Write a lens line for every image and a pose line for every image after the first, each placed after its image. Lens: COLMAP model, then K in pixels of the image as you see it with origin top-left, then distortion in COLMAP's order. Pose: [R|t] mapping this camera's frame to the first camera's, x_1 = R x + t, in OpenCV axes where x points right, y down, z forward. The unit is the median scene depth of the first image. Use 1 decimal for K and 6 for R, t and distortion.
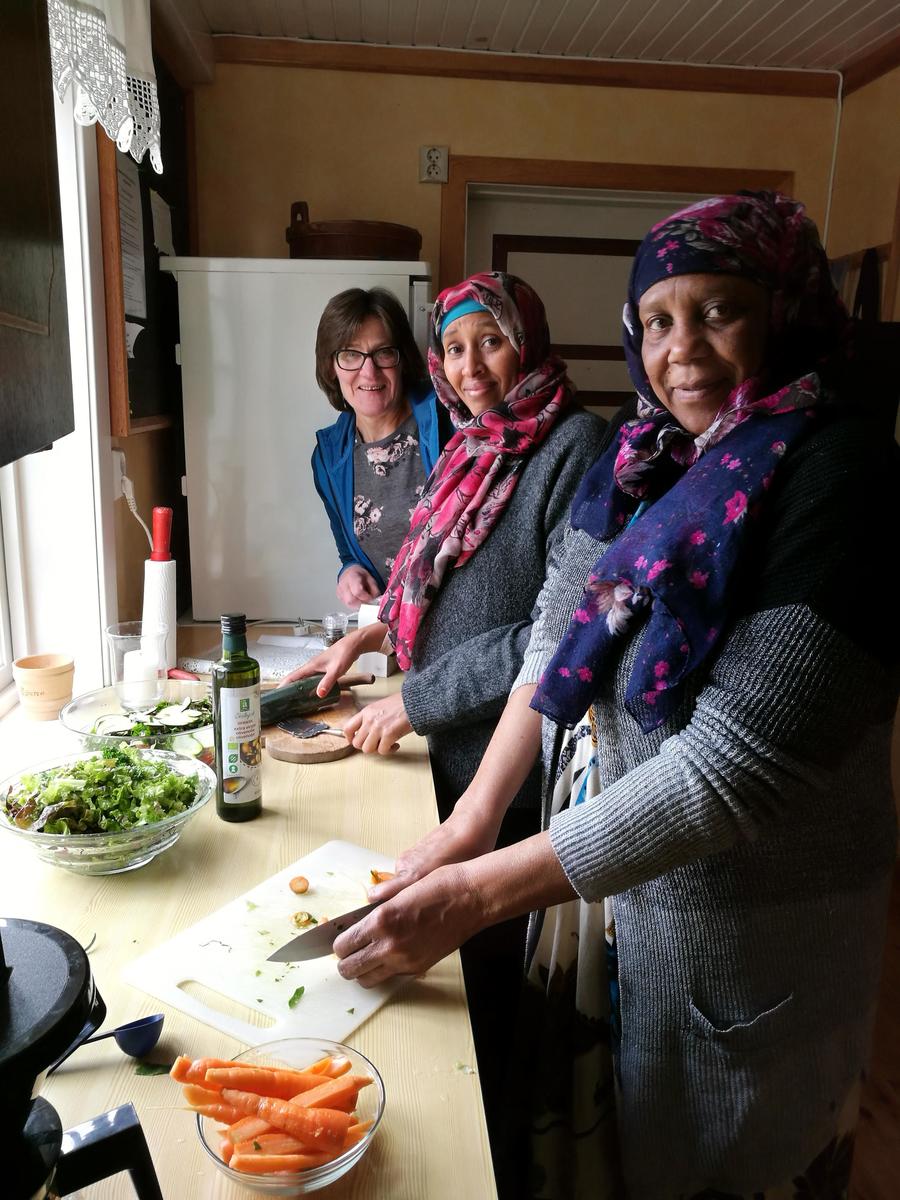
lens RADIAL K [[952.1, 0, 453.0], [0, 952.1, 600.8], [0, 0, 1]] dist [-0.002576, 0.003236]
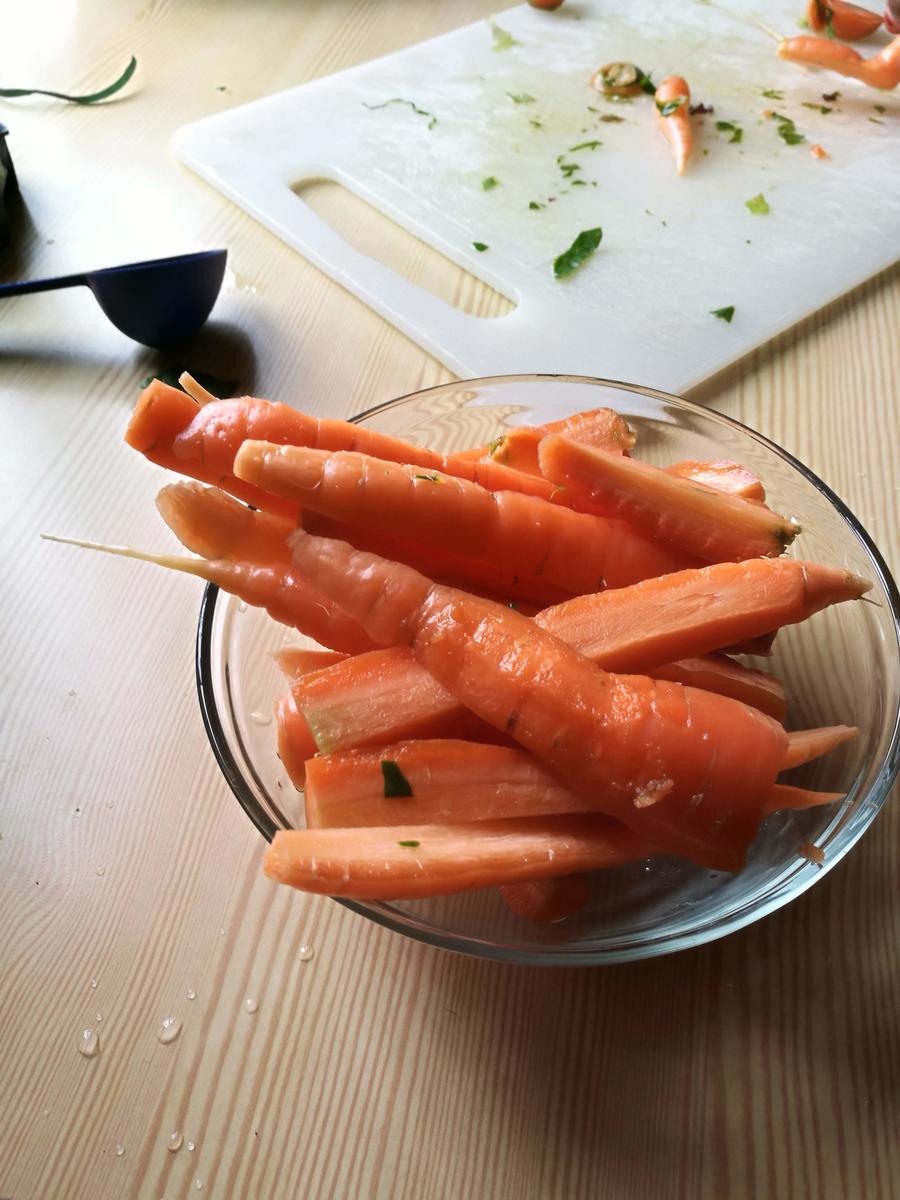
lens RADIAL K [[952.1, 0, 453.0], [0, 952.1, 602.3], [0, 0, 1]] dist [-0.002576, 0.003236]
pose [[0.955164, 0.217844, -0.200513, -0.145999], [-0.039294, 0.764512, 0.643410, 0.364242], [0.293458, -0.606684, 0.738795, 0.815590]]
